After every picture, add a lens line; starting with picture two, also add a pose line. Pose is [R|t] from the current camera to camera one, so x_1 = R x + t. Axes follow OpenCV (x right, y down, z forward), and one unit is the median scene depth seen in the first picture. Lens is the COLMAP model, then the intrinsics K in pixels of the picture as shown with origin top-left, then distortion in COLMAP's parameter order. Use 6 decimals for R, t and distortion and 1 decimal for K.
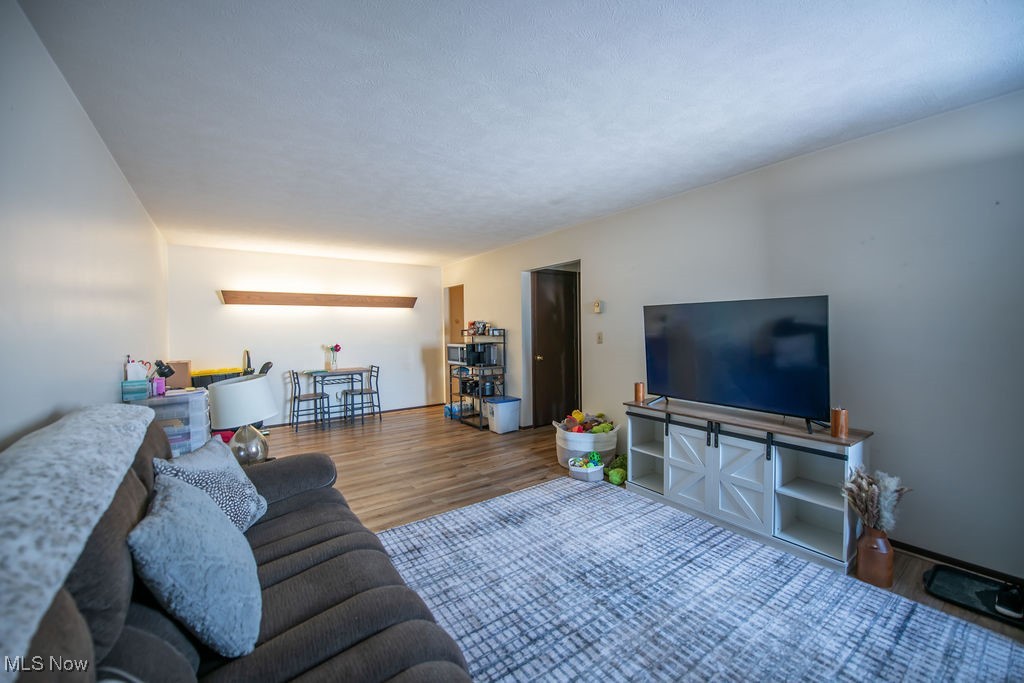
lens RADIAL K [[407.4, 0, 512.0], [0, 407.4, 341.5], [0, 0, 1]] dist [-0.023724, -0.000117]
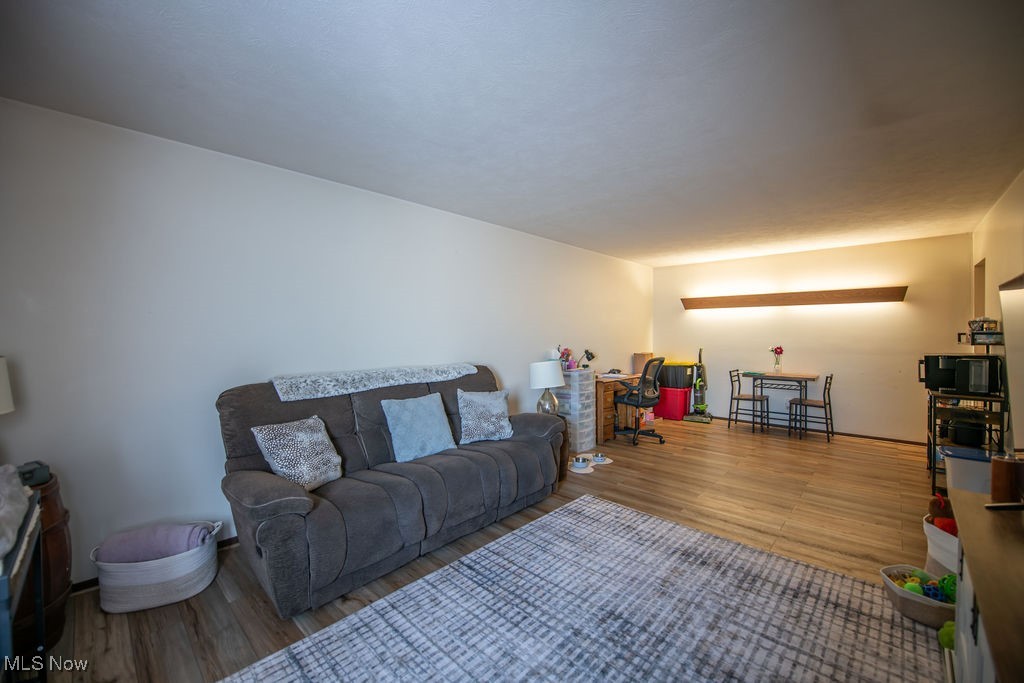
lens RADIAL K [[407.4, 0, 512.0], [0, 407.4, 341.5], [0, 0, 1]] dist [-0.023724, -0.000117]
pose [[0.182480, 0.032810, -0.982662, 0.413895], [-0.029797, 0.999169, 0.027828, -0.013817], [0.982758, 0.024203, 0.183306, 0.258482]]
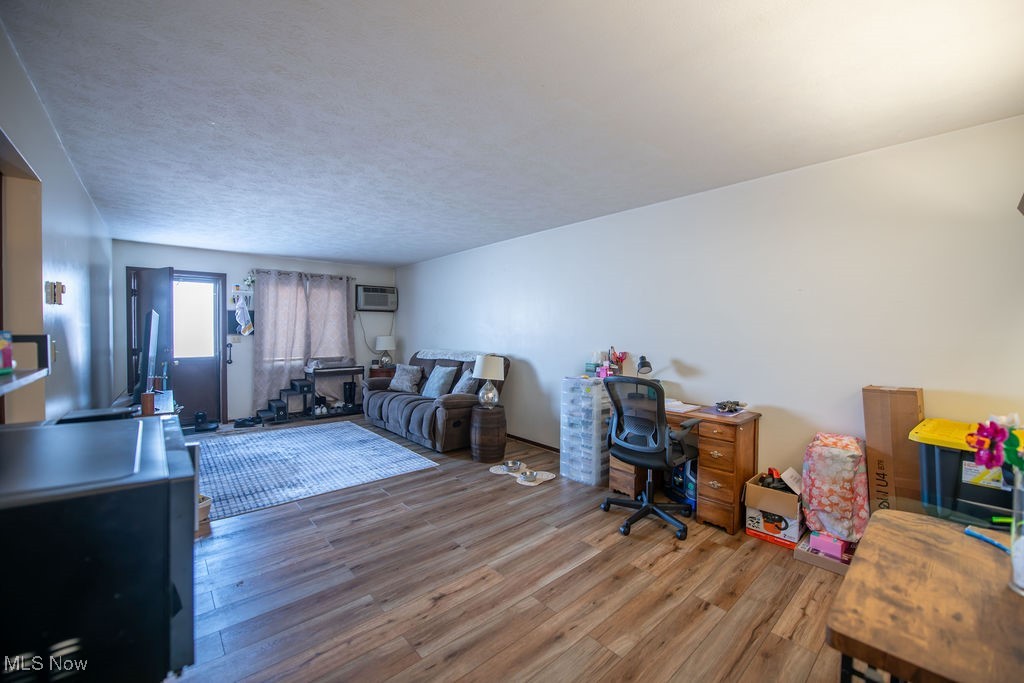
lens RADIAL K [[407.4, 0, 512.0], [0, 407.4, 341.5], [0, 0, 1]] dist [-0.023724, -0.000117]
pose [[-0.995267, 0.010490, -0.096612, -0.270380], [0.004615, 0.998137, 0.060834, -0.039400], [0.097070, 0.060101, -0.993461, 1.291173]]
